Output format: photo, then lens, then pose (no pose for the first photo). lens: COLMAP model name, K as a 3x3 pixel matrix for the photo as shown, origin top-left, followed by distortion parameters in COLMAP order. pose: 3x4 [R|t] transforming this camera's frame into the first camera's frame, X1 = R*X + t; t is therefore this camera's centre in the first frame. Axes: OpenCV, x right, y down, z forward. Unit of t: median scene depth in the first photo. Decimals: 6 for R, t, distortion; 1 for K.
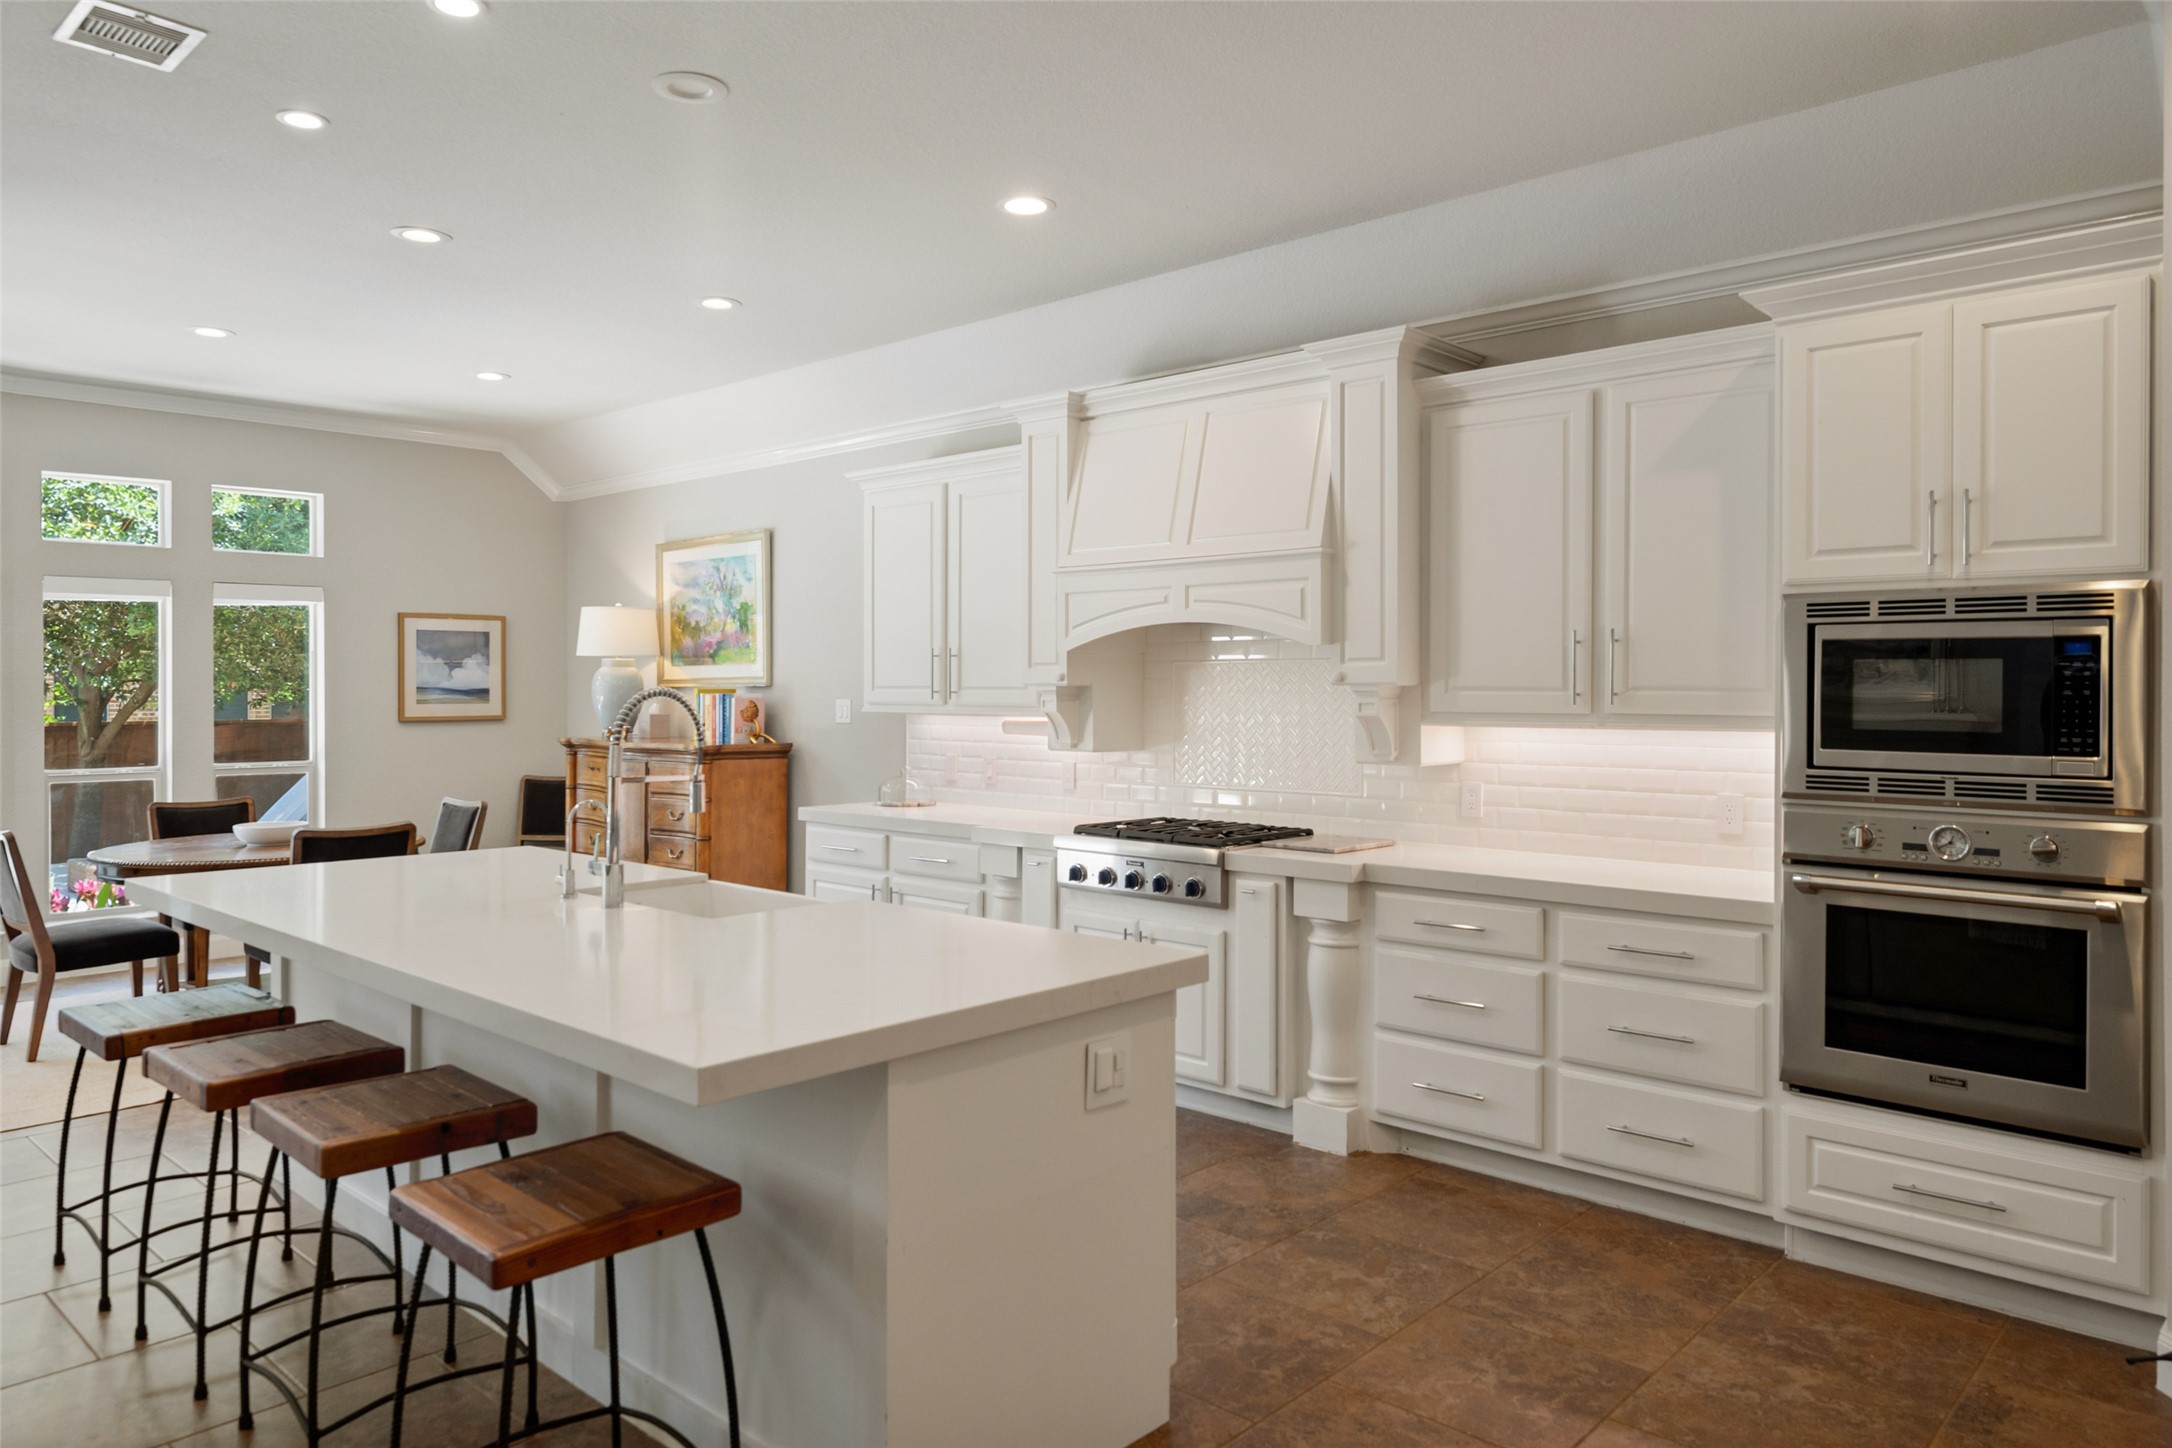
lens RADIAL K [[1449.8, 0, 1050.6], [0, 1449.8, 683.4], [0, 0, 1]] dist [-0.002141, 0.004260]
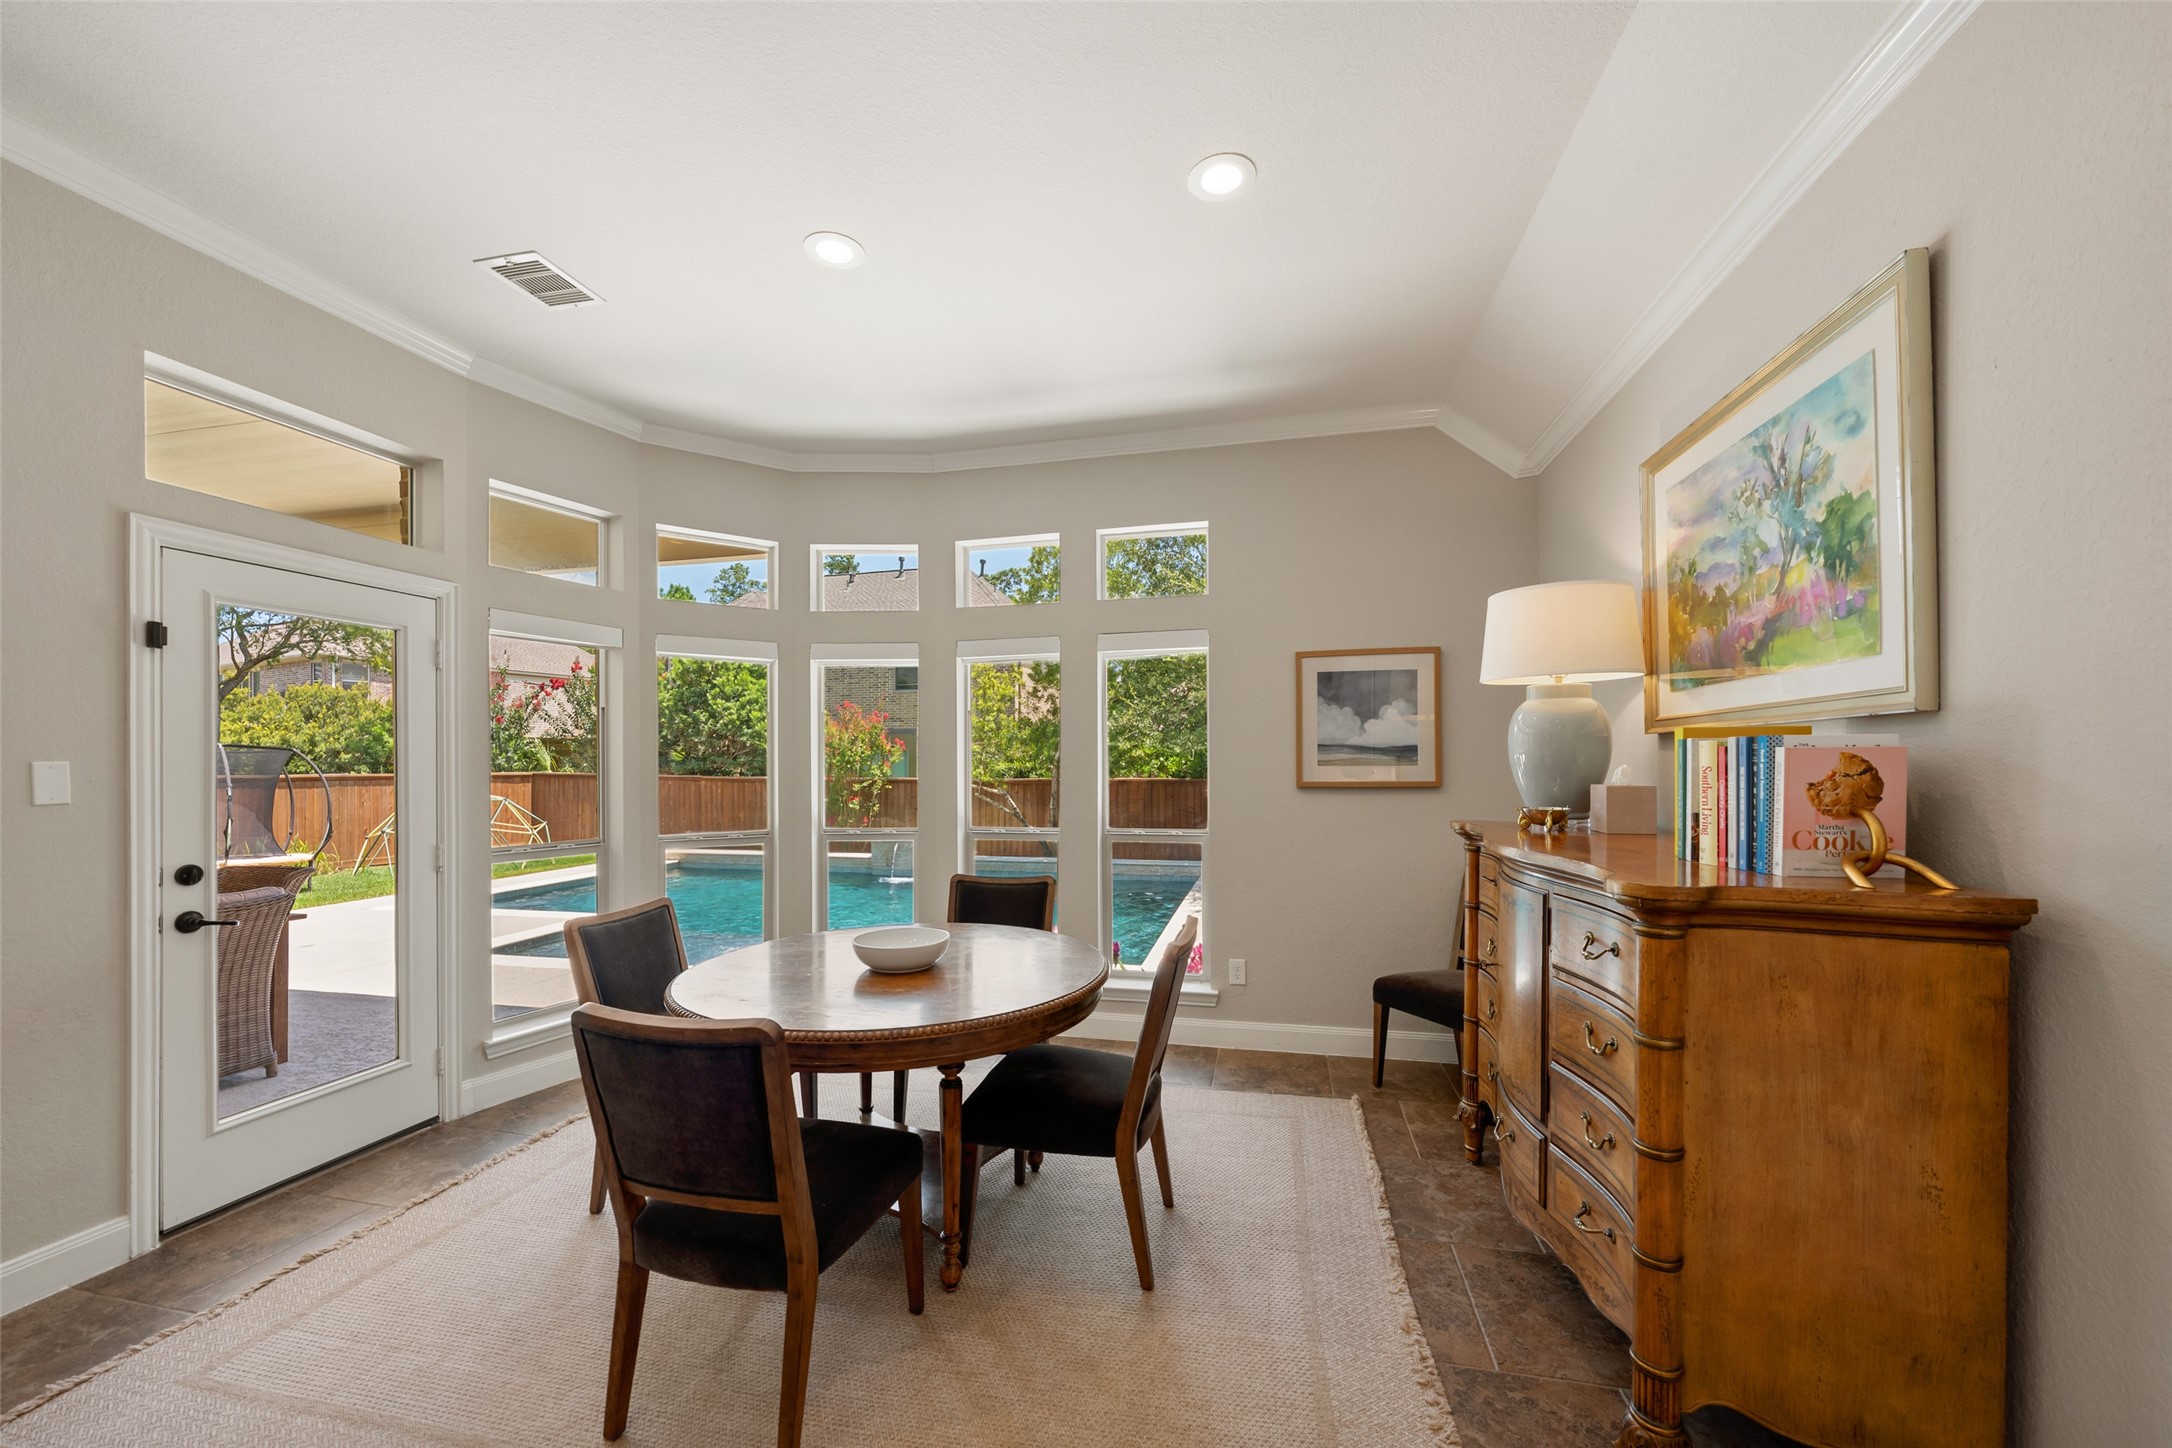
lens RADIAL K [[795.1, 0, 1092.5], [0, 795.1, 763.9], [0, 0, 1]] dist [-0.002598, -0.000693]
pose [[0.507259, -0.000191, -0.861793, -0.138620], [0.008915, 0.999948, 0.005025, 0.011576], [0.861747, -0.010232, 0.507235, 0.762603]]
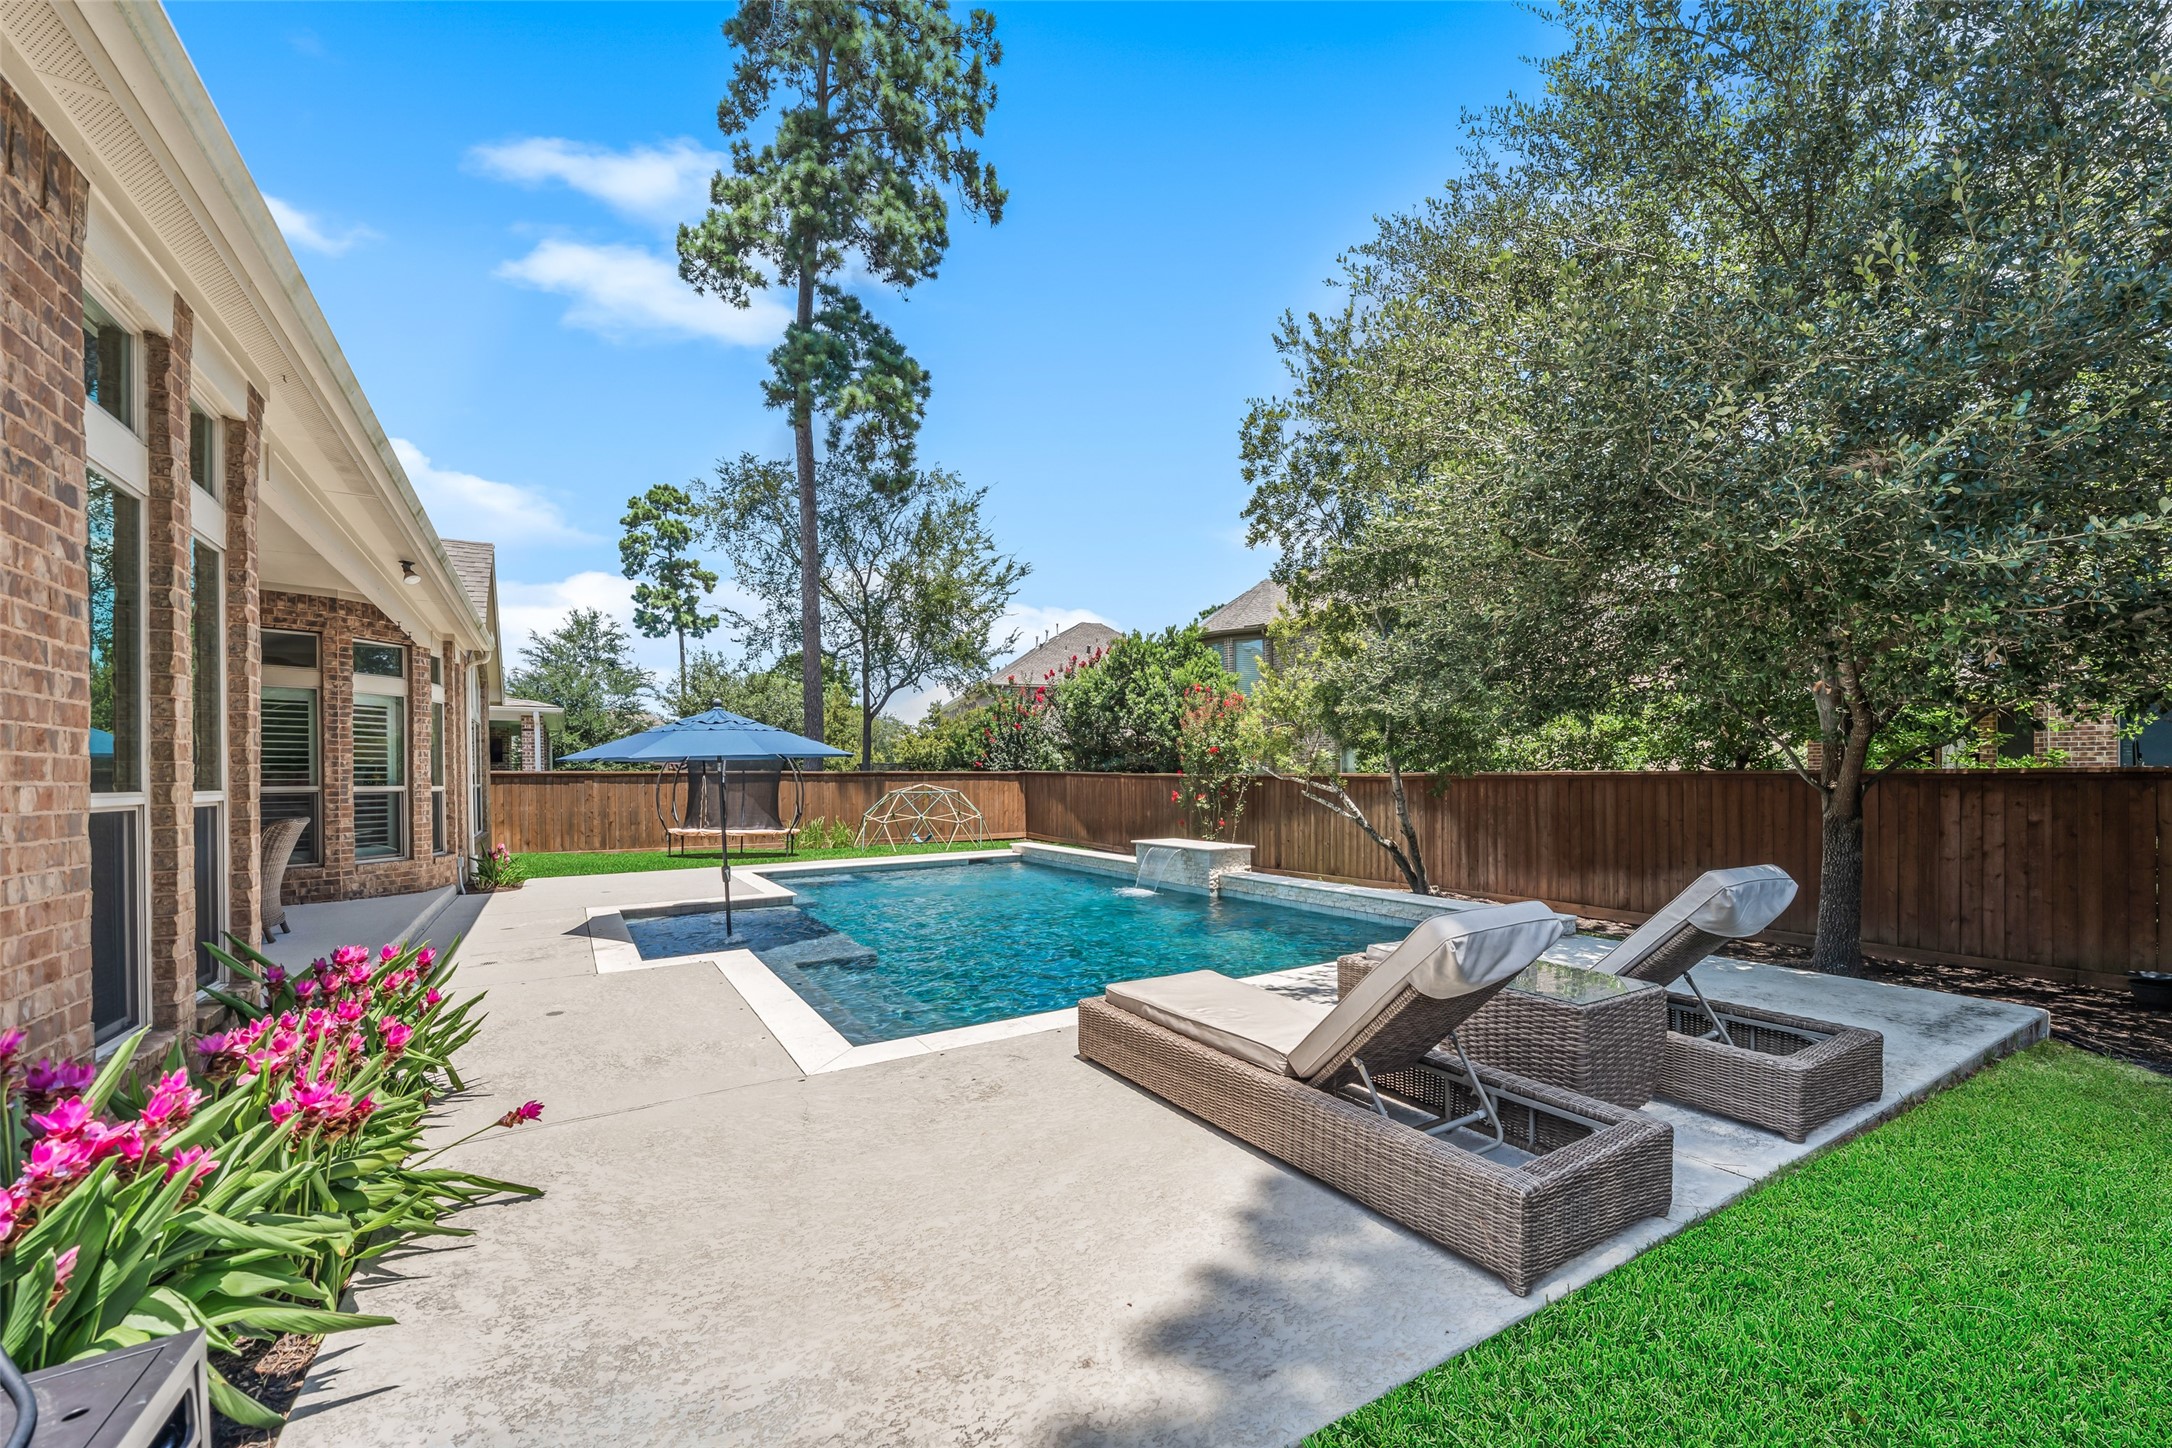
lens RADIAL K [[846.1, 0, 1105.5], [0, 846.1, 781.3], [0, 0, 1]] dist [0.019482, 0.000027]
pose [[-0.245905, 0.007409, -0.969266, -0.345729], [0.011989, 0.999918, 0.004602, 0.060448], [0.969220, -0.010489, -0.245973, 1.537655]]
